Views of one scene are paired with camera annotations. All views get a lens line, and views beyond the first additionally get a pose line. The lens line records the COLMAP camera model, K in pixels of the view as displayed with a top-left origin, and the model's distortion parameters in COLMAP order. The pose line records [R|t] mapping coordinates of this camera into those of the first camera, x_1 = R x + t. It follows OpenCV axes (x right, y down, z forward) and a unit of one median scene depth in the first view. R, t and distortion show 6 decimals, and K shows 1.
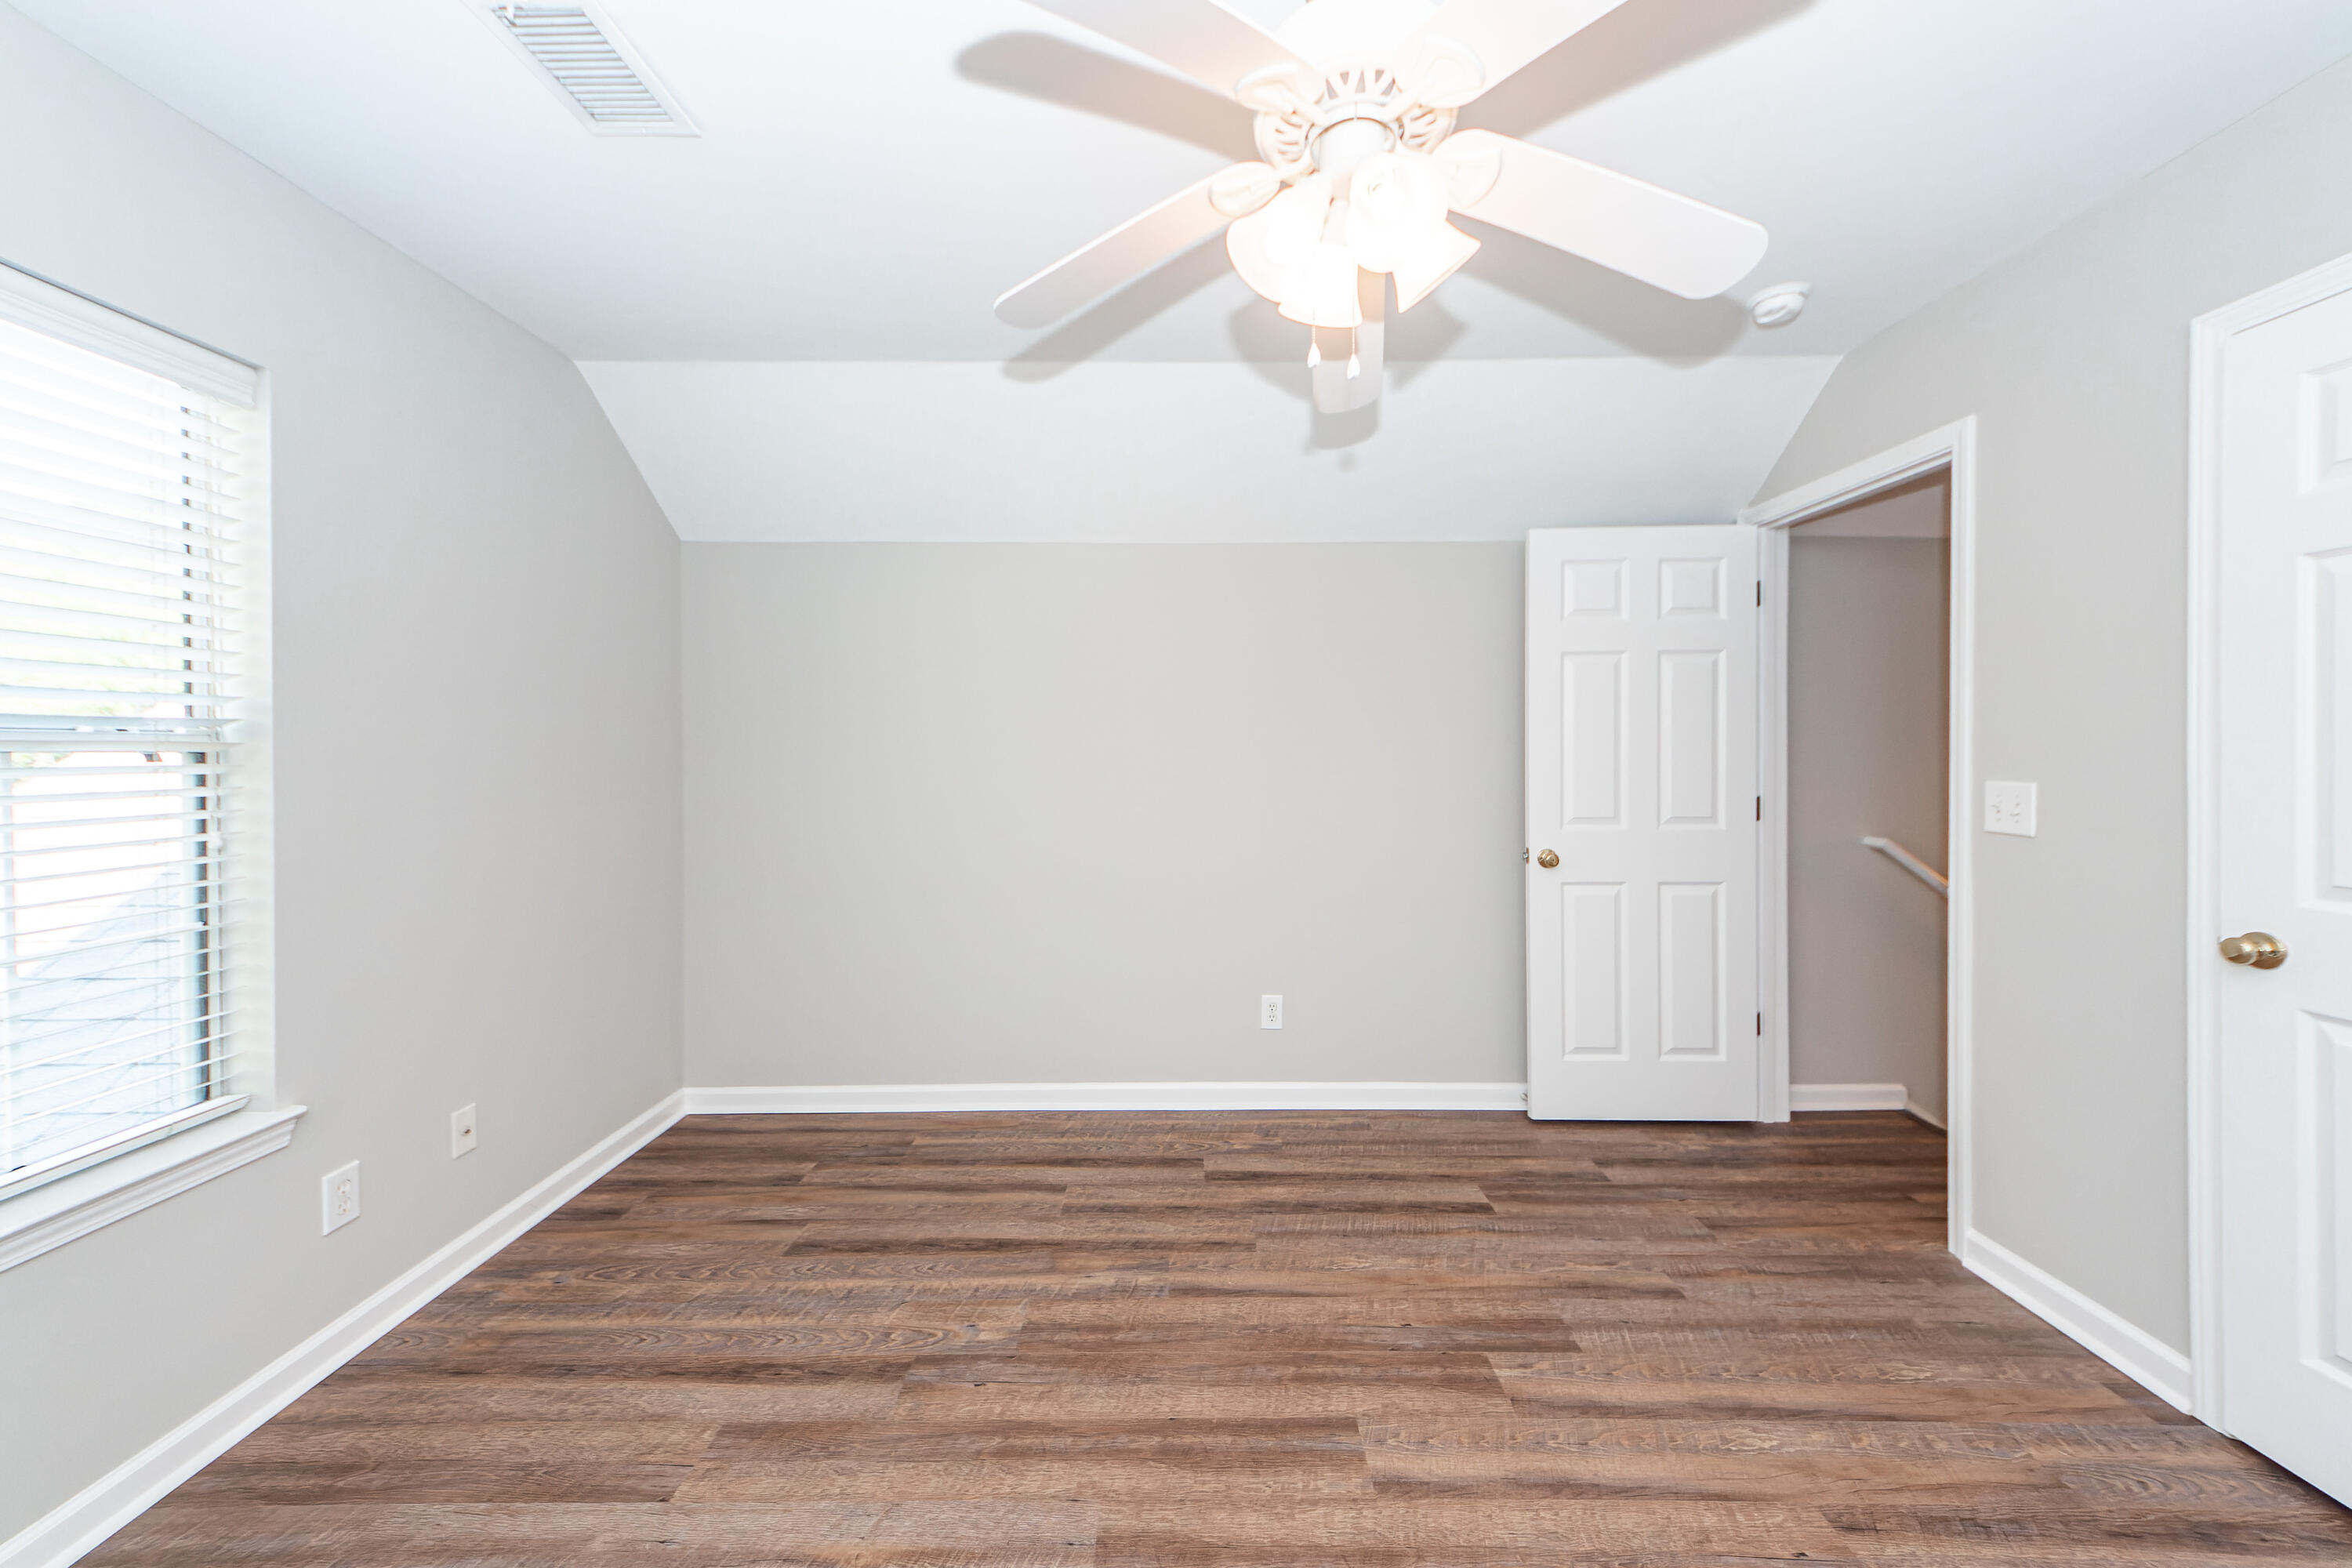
lens RADIAL K [[863.1, 0, 1175.2], [0, 863.1, 766.1], [0, 0, 1]] dist [0.014933, -0.002823]
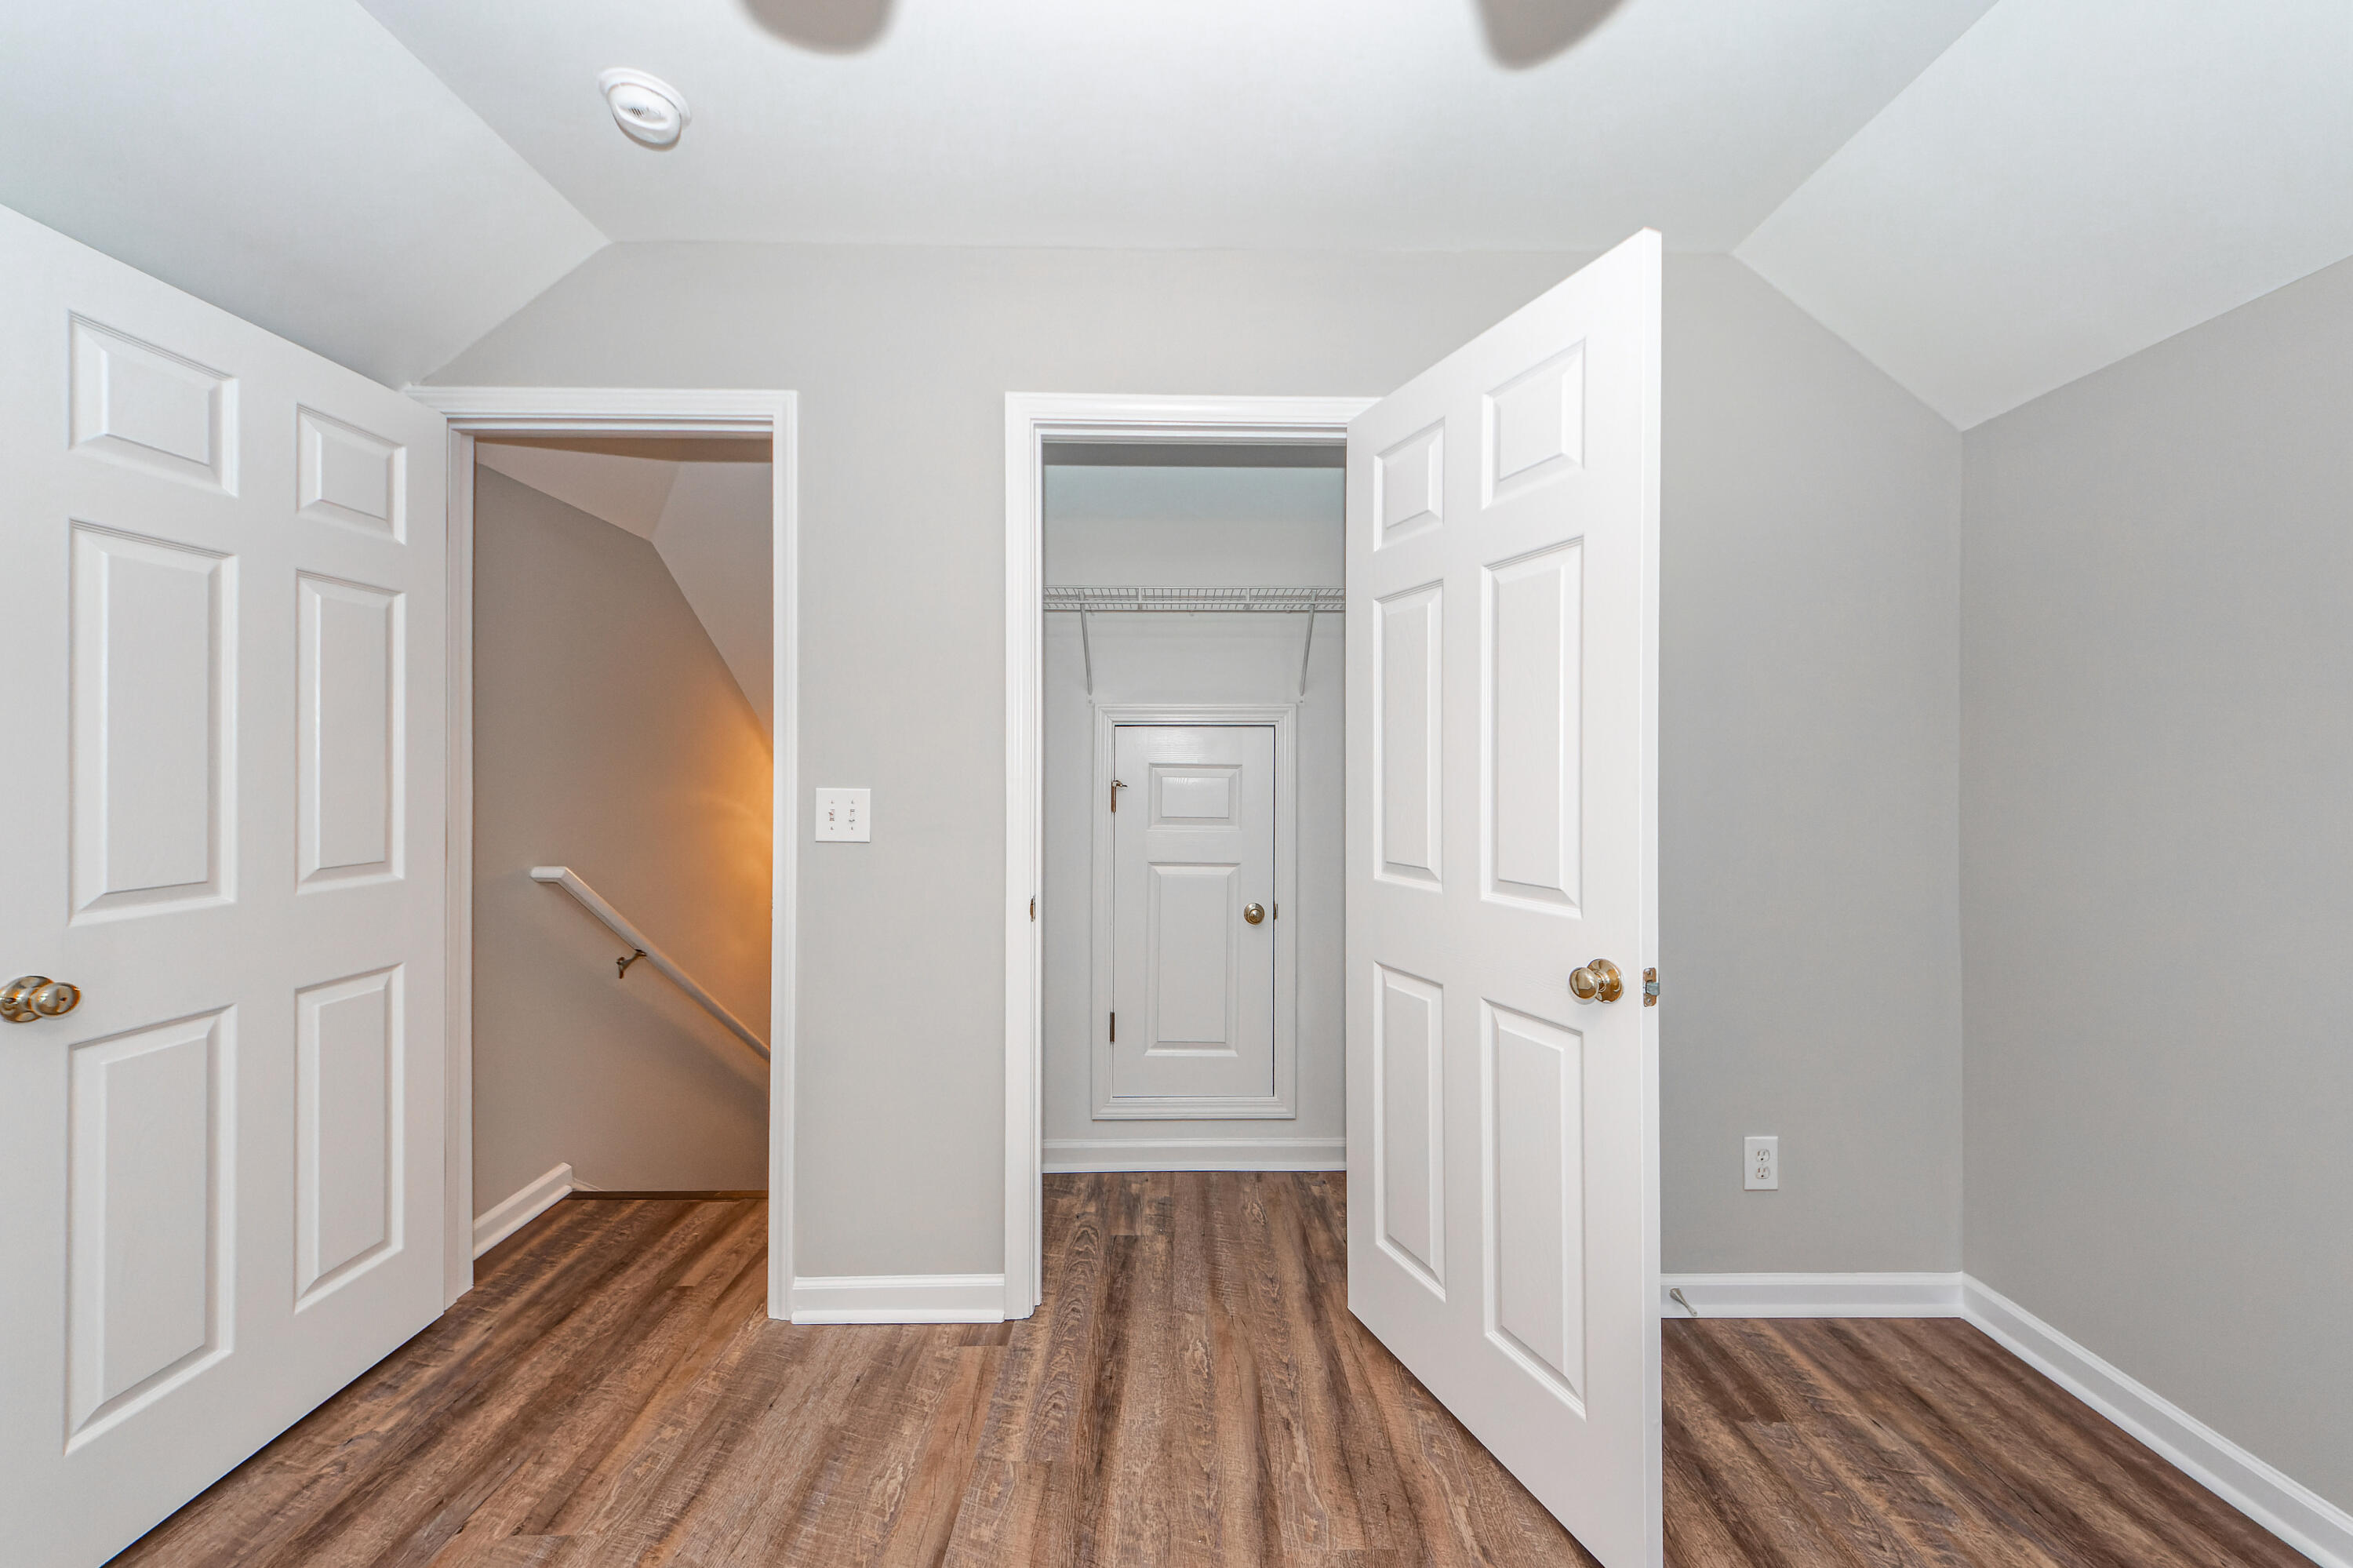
lens RADIAL K [[863.5, 0, 1182.2], [0, 863.5, 772.6], [0, 0, 1]] dist [0.014933, -0.002823]
pose [[-0.020871, 0.002939, 0.999778, -0.010429], [0.014428, 0.999892, -0.002638, 0.007337], [-0.999678, 0.014370, -0.020911, 0.549742]]
